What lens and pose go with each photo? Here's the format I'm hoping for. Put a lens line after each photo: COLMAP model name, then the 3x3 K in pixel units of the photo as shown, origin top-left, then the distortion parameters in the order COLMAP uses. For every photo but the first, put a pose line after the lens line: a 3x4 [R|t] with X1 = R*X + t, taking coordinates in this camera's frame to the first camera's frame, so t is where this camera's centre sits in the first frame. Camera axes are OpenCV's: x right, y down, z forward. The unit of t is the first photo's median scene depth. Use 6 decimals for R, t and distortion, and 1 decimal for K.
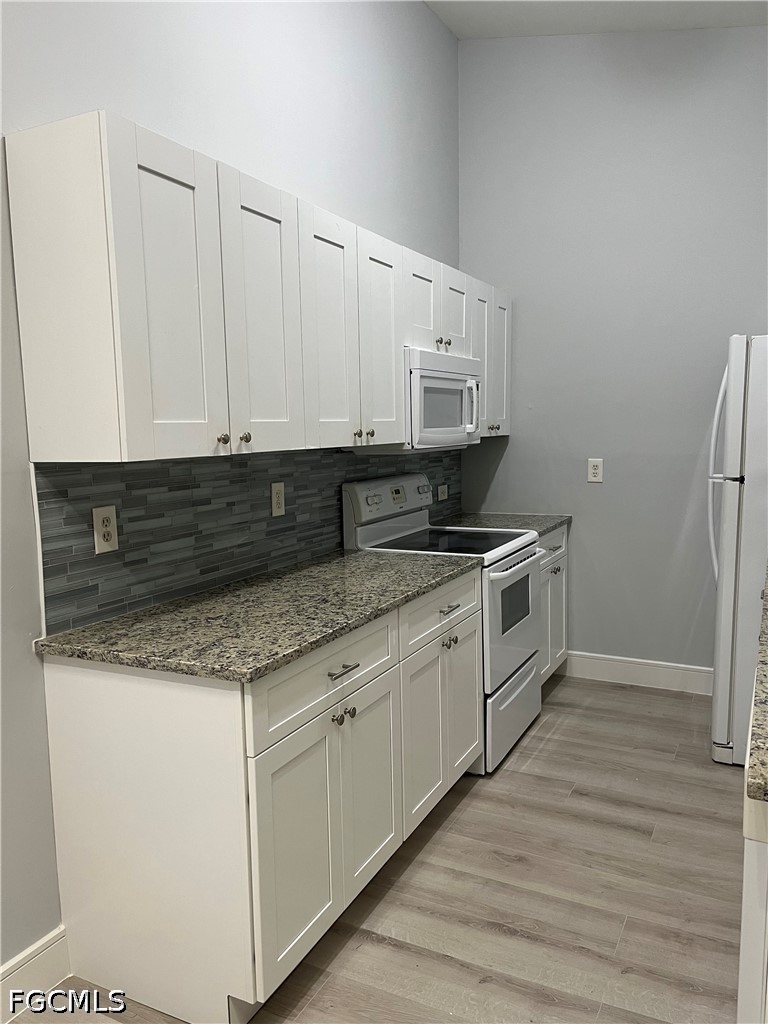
lens RADIAL K [[776.6, 0, 378.1], [0, 776.6, 514.1], [0, 0, 1]] dist [0.064587, -0.084292]
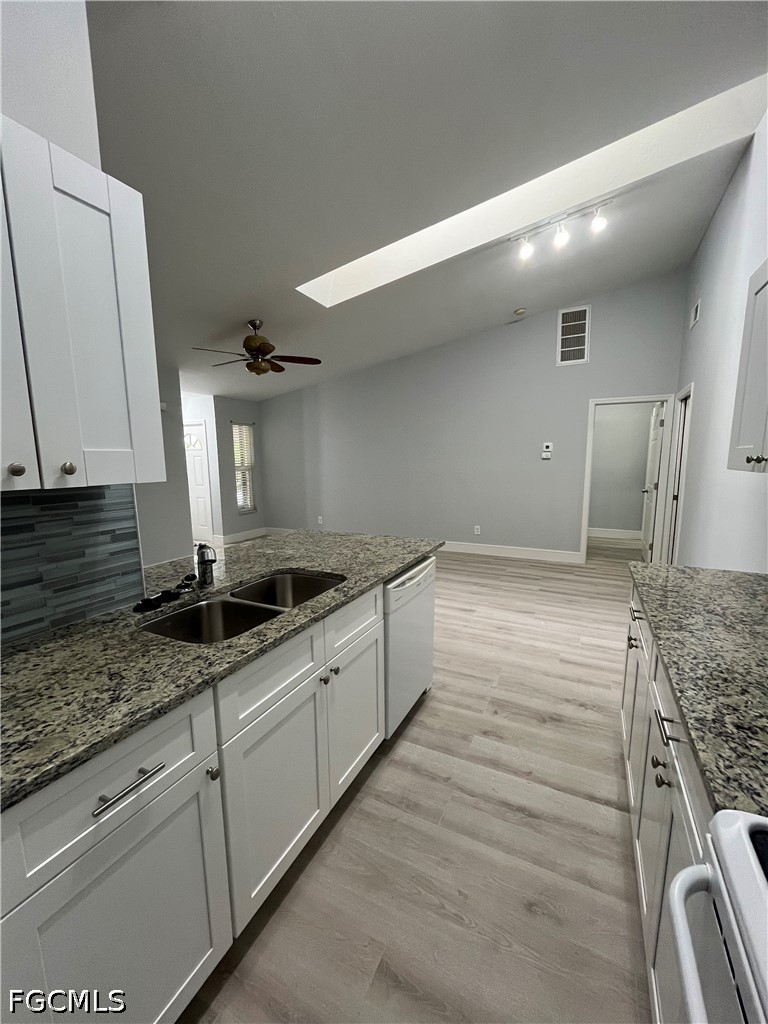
lens RADIAL K [[413.1, 0, 390.1], [0, 413.1, 514.5], [0, 0, 1]] dist [-0.003349, -0.000223]
pose [[-0.999523, 0.026701, -0.015527, 0.346996], [0.021920, 0.967361, 0.252452, -0.158052], [0.021761, 0.251991, -0.967485, 1.356071]]
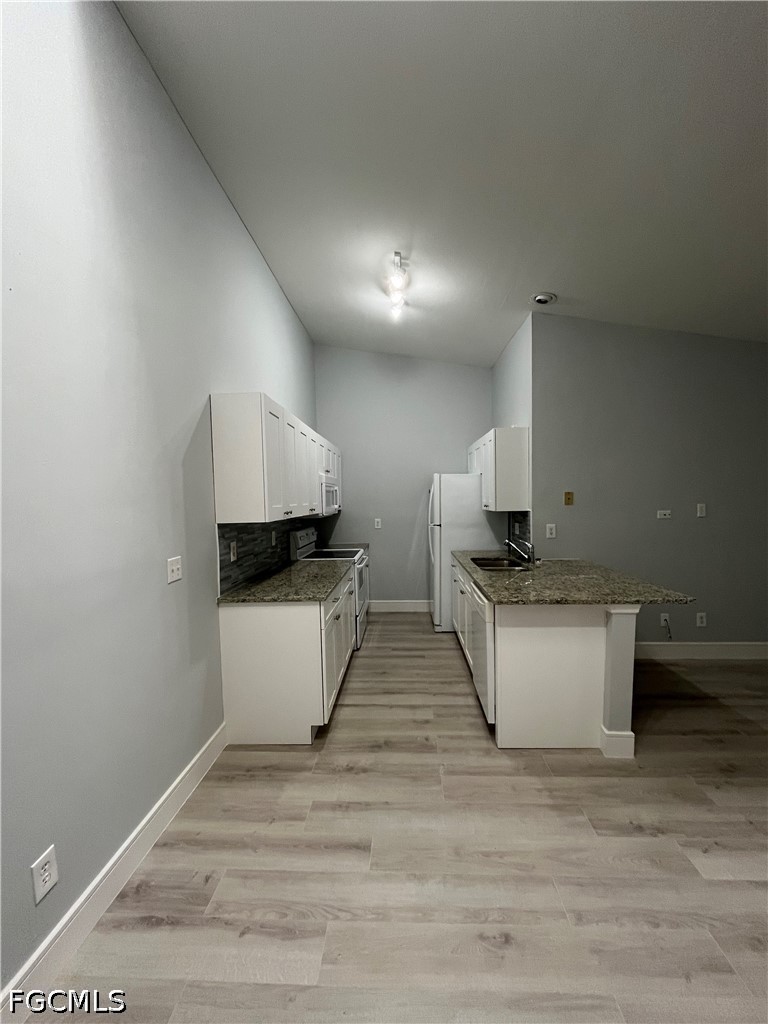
lens RADIAL K [[413.1, 0, 387.7], [0, 413.1, 517.1], [0, 0, 1]] dist [-0.003349, -0.000223]
pose [[0.909290, -0.015313, 0.415881, -0.365859], [0.048265, 0.996460, -0.068838, 0.020959], [-0.413355, 0.082667, 0.906810, -0.283882]]
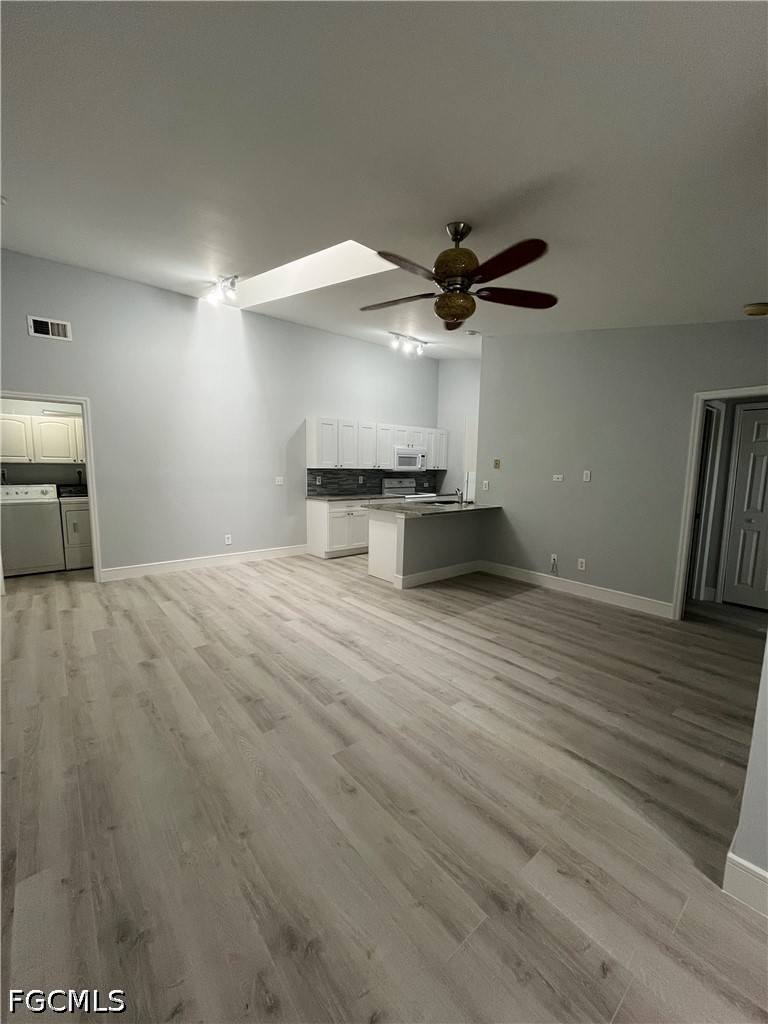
lens RADIAL K [[413.1, 0, 388.8], [0, 413.1, 518.7], [0, 0, 1]] dist [-0.003349, -0.000223]
pose [[0.920933, 0.082483, -0.380893, 1.104547], [-0.078033, 0.996581, 0.027140, 0.148562], [0.381830, 0.004728, 0.924221, -1.371716]]
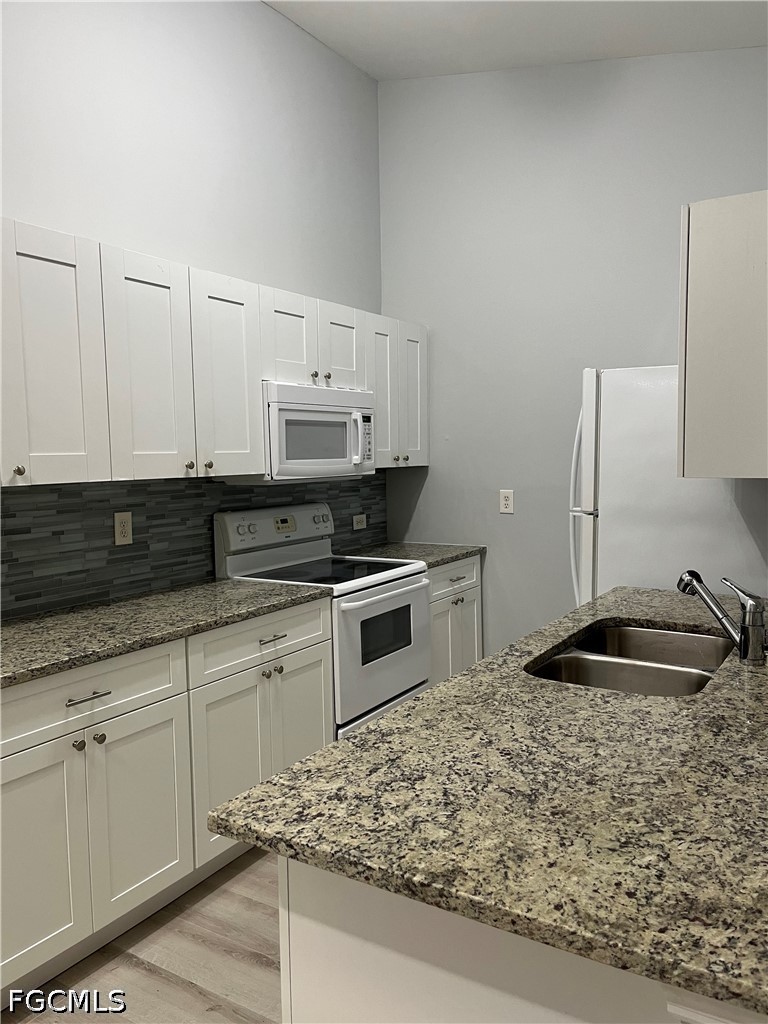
lens RADIAL K [[776.6, 0, 391.9], [0, 776.6, 515.3], [0, 0, 1]] dist [0.064587, -0.084292]
pose [[0.996724, 0.009129, -0.080362, 0.343786], [-0.011651, 0.999452, -0.030971, -0.009472], [0.080036, 0.031805, 0.996284, -0.004672]]
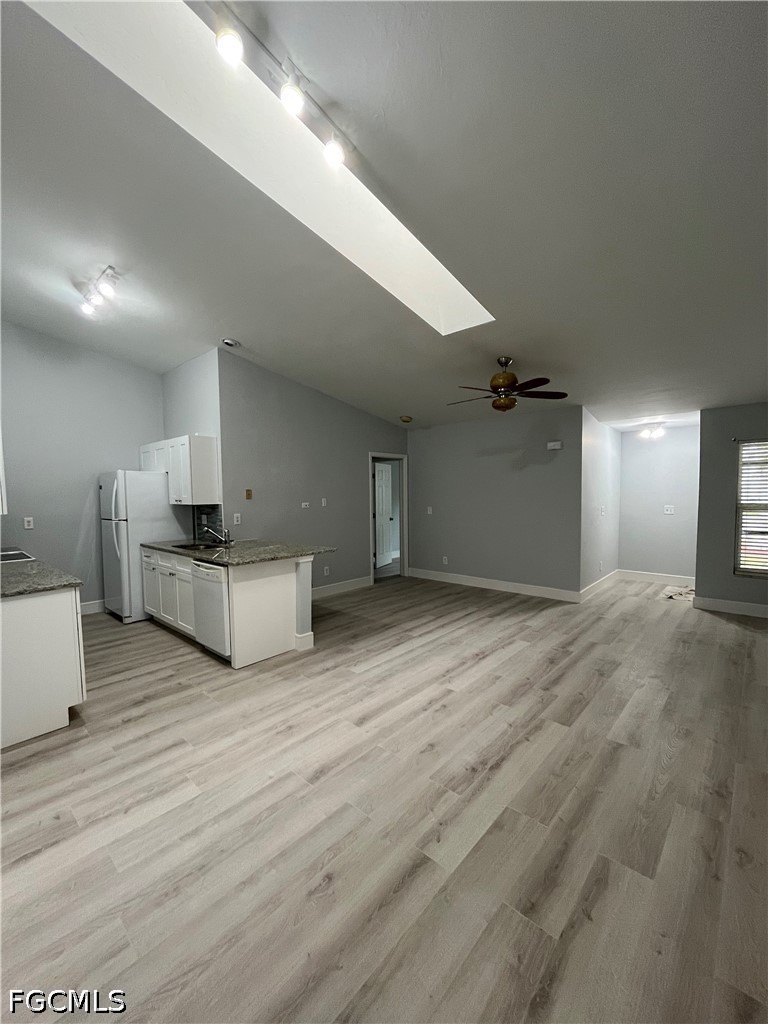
lens RADIAL K [[413.1, 0, 389.3], [0, 413.1, 517.6], [0, 0, 1]] dist [-0.003349, -0.000223]
pose [[0.254315, -0.041078, 0.966249, -0.889079], [0.119241, 0.992806, 0.010823, 0.052763], [-0.959742, 0.112464, 0.257383, -0.360510]]
